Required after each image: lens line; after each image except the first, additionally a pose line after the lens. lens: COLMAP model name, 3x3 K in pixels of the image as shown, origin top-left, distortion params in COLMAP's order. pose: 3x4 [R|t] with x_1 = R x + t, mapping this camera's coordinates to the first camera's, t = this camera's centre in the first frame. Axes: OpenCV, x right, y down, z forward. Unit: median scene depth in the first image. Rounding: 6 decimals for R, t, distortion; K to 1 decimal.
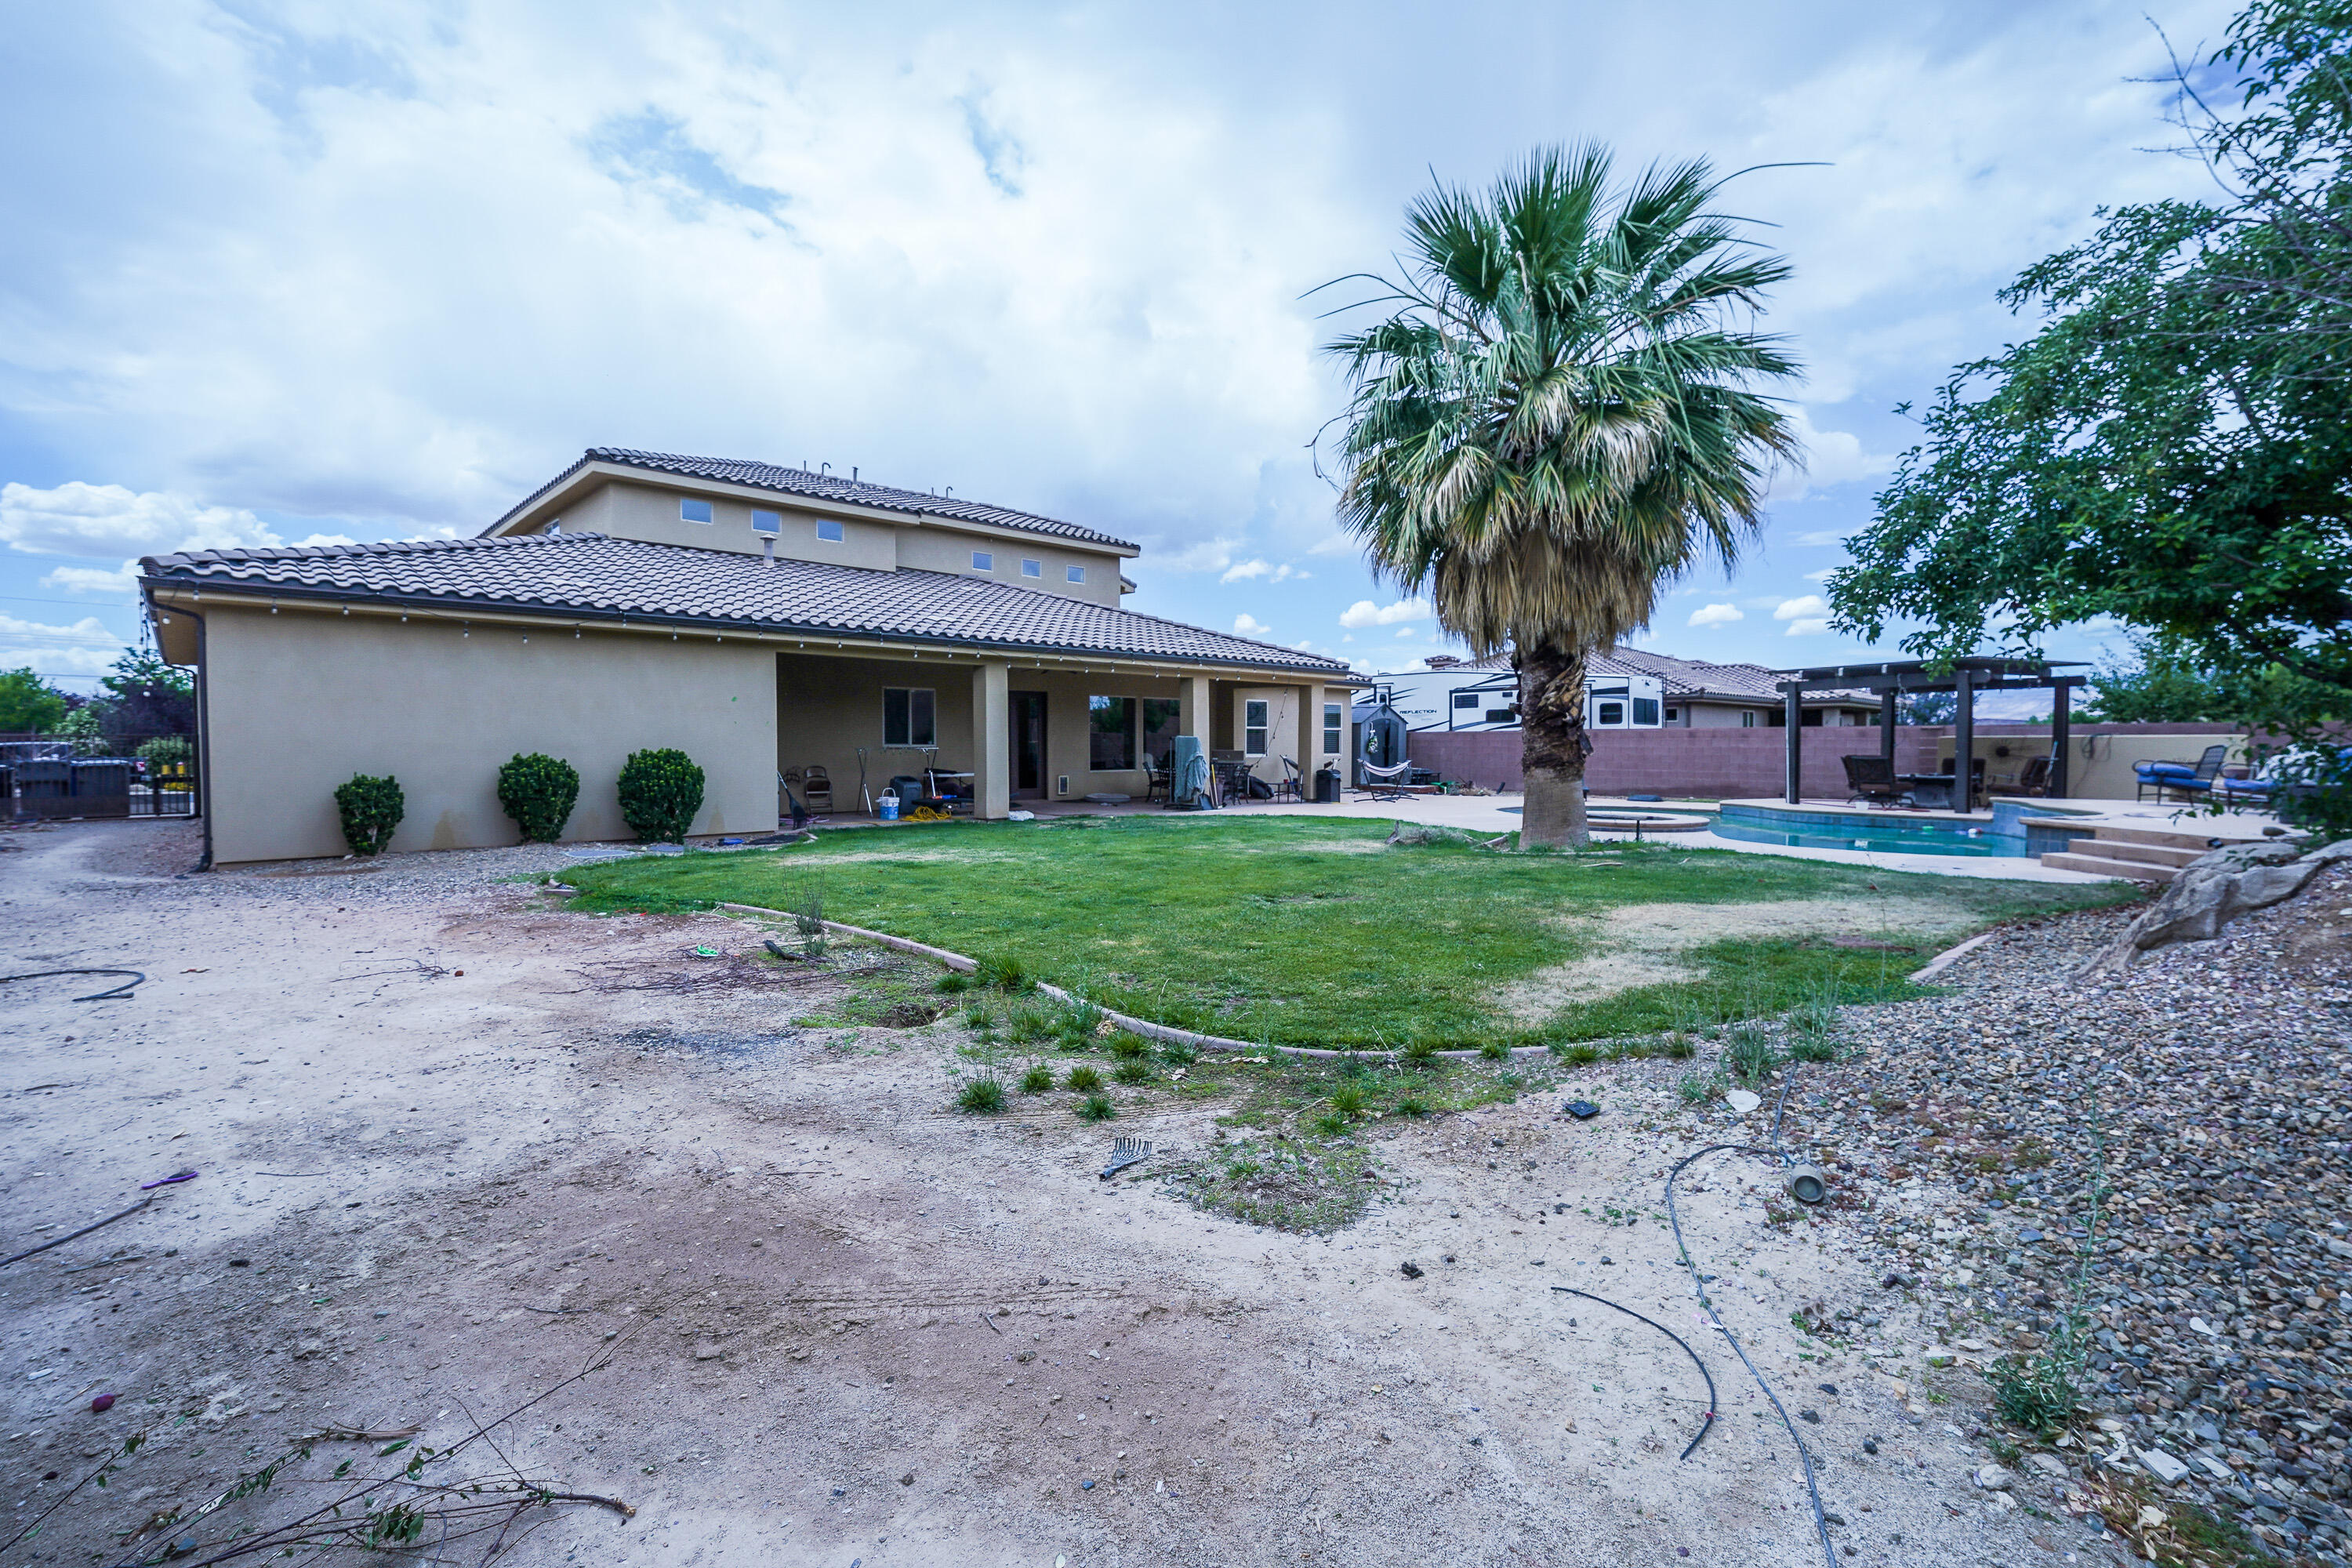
lens RADIAL K [[1064.7, 0, 1162.7], [0, 1064.7, 785.3], [0, 0, 1]] dist [-0.024777, -0.000602]
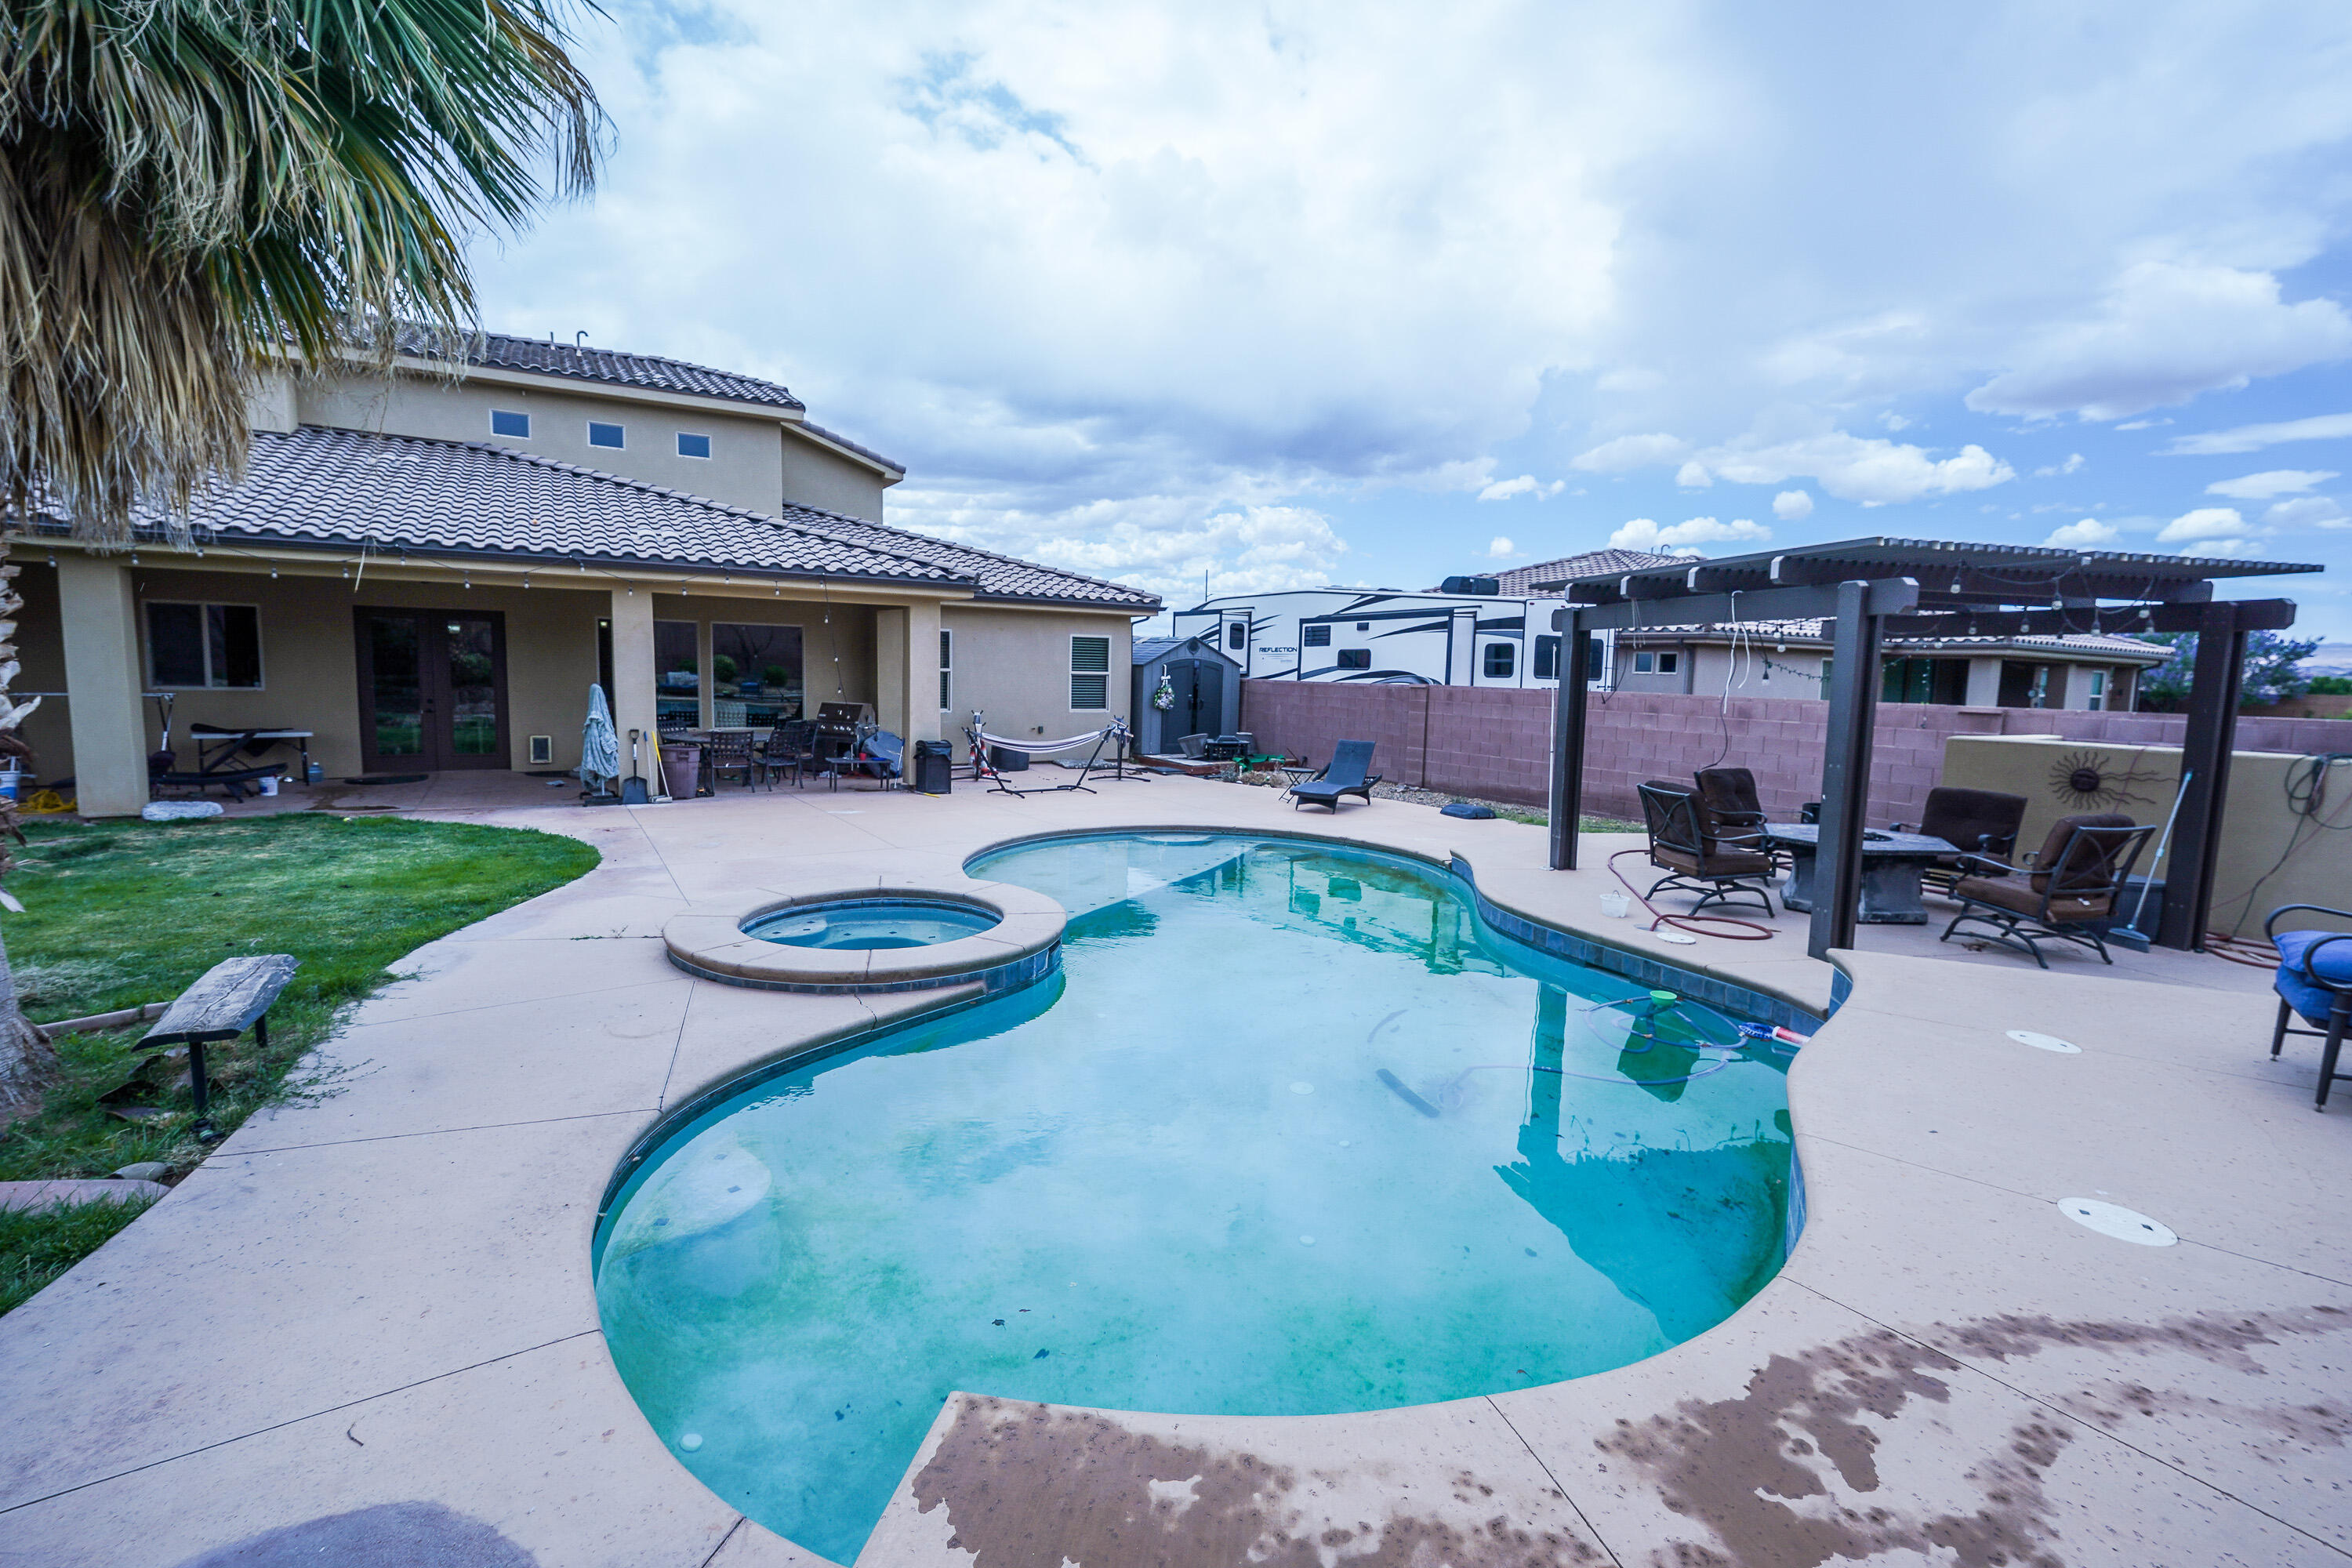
lens RADIAL K [[1064.7, 0, 1188.8], [0, 1064.7, 786.6], [0, 0, 1]] dist [-0.024777, -0.000602]
pose [[0.973764, 0.050246, -0.221944, 0.352660], [-0.034525, 0.996649, 0.074157, -0.031722], [0.224926, -0.064548, 0.972235, 0.331321]]
